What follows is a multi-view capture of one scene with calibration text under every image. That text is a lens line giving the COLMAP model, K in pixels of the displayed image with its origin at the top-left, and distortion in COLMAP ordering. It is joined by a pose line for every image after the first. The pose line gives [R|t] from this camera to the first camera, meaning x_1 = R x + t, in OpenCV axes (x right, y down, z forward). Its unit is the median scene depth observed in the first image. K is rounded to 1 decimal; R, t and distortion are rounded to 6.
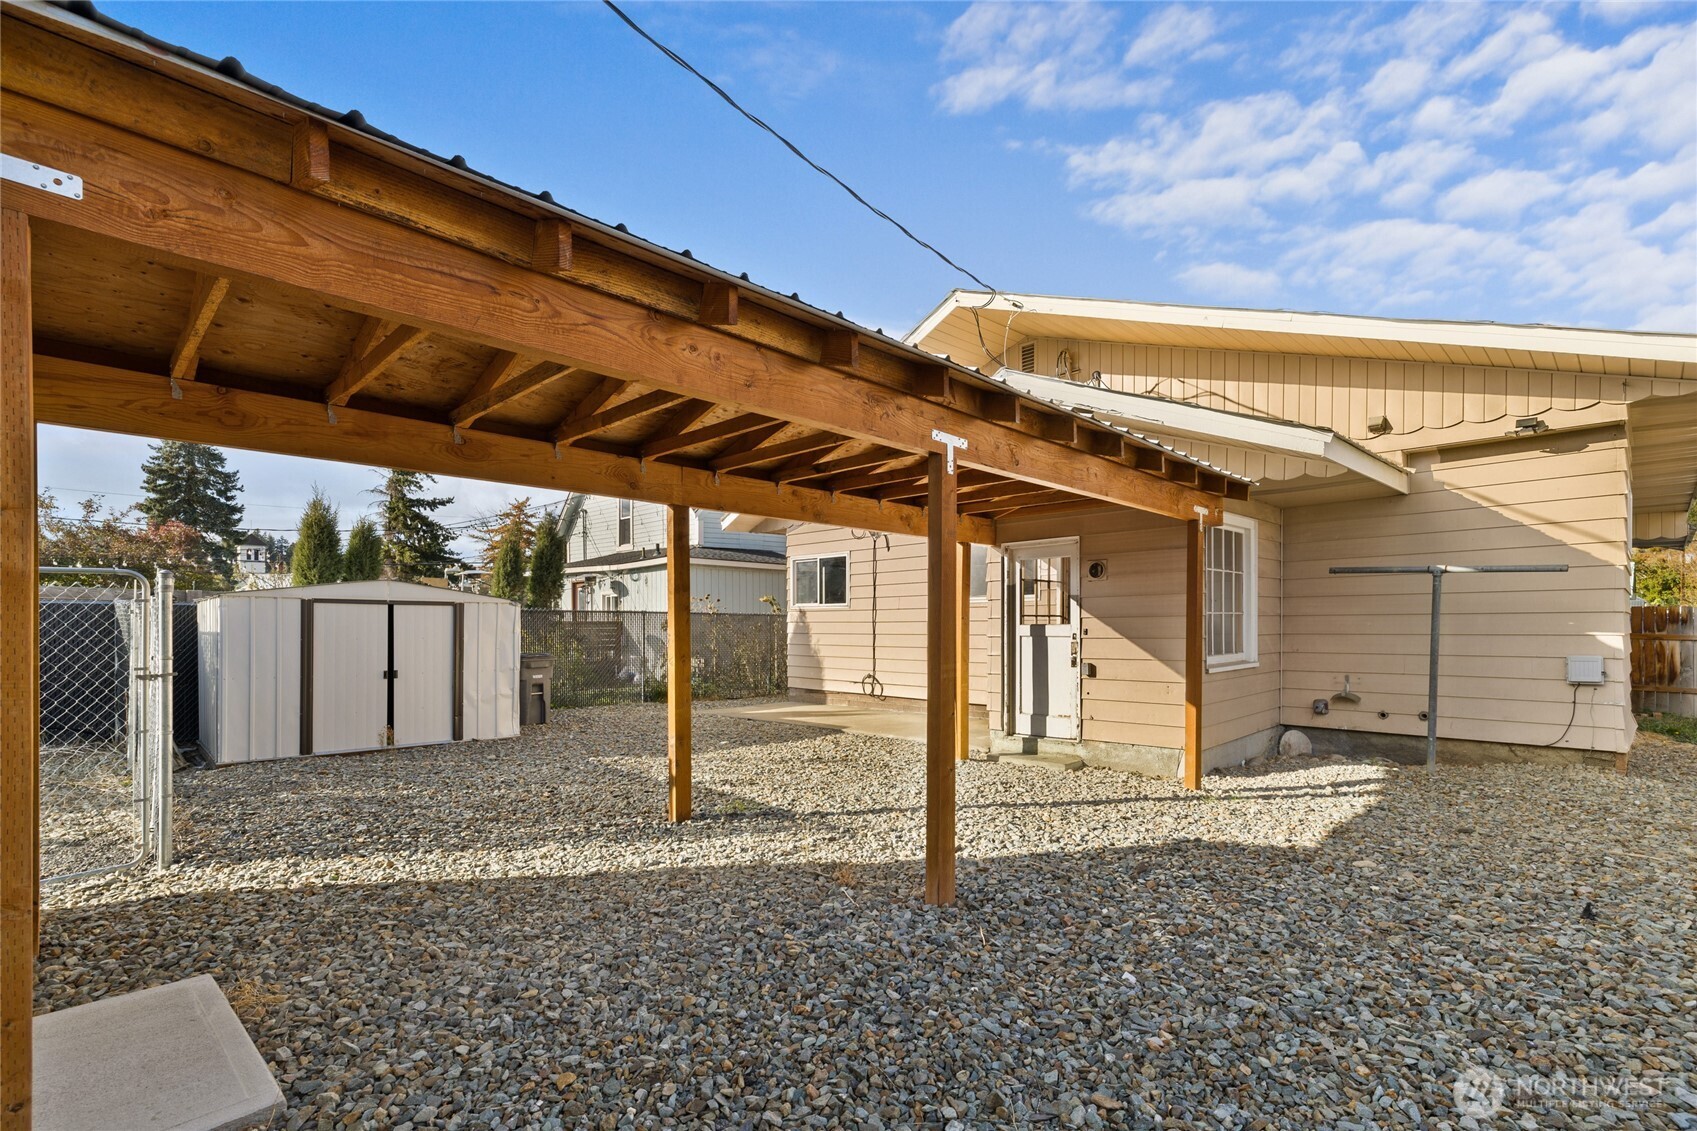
lens RADIAL K [[766.2, 0, 850.3], [0, 766.2, 617.4], [0, 0, 1]] dist [0.000338, 0.000070]
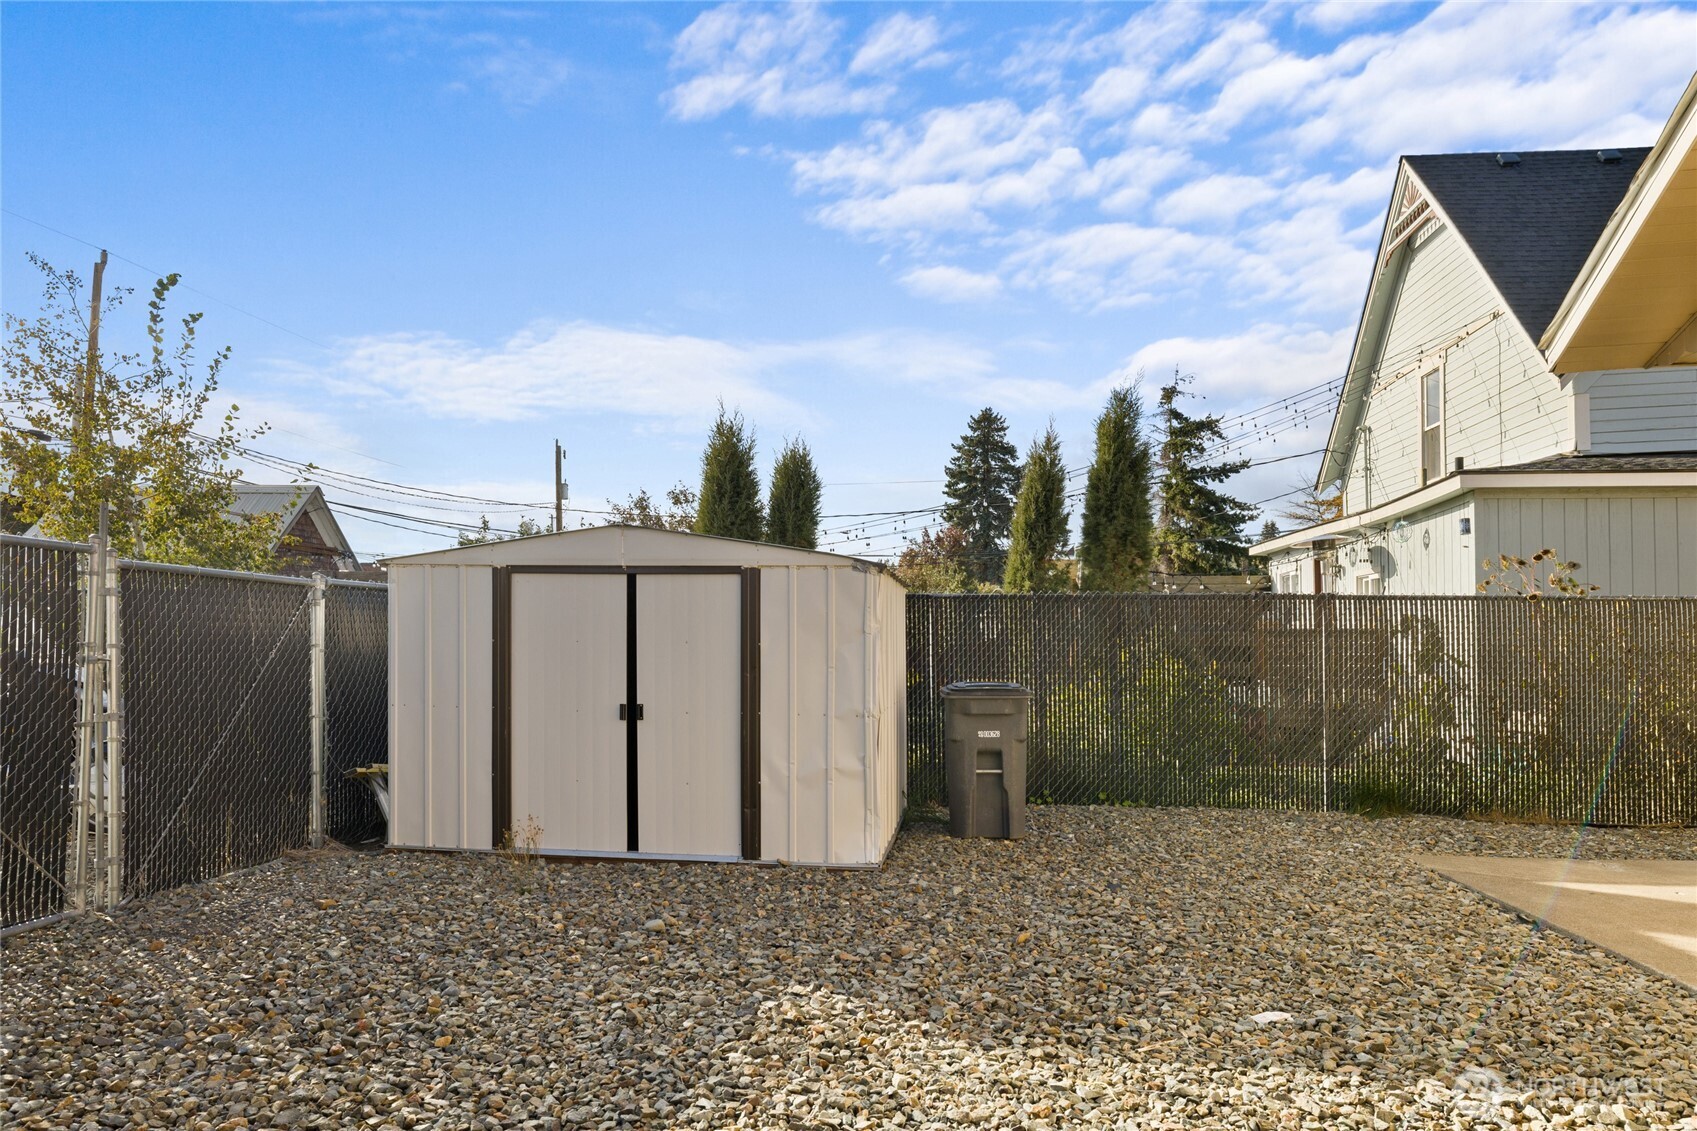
lens RADIAL K [[1069.5, 0, 850.0], [0, 1069.5, 632.0], [0, 0, 1]] dist [-0.002247, 0.000030]
pose [[0.624150, -0.003871, -0.781295, 0.020086], [-0.001244, 0.999982, -0.005948, 0.012029], [0.781304, 0.004685, 0.624133, 0.313859]]
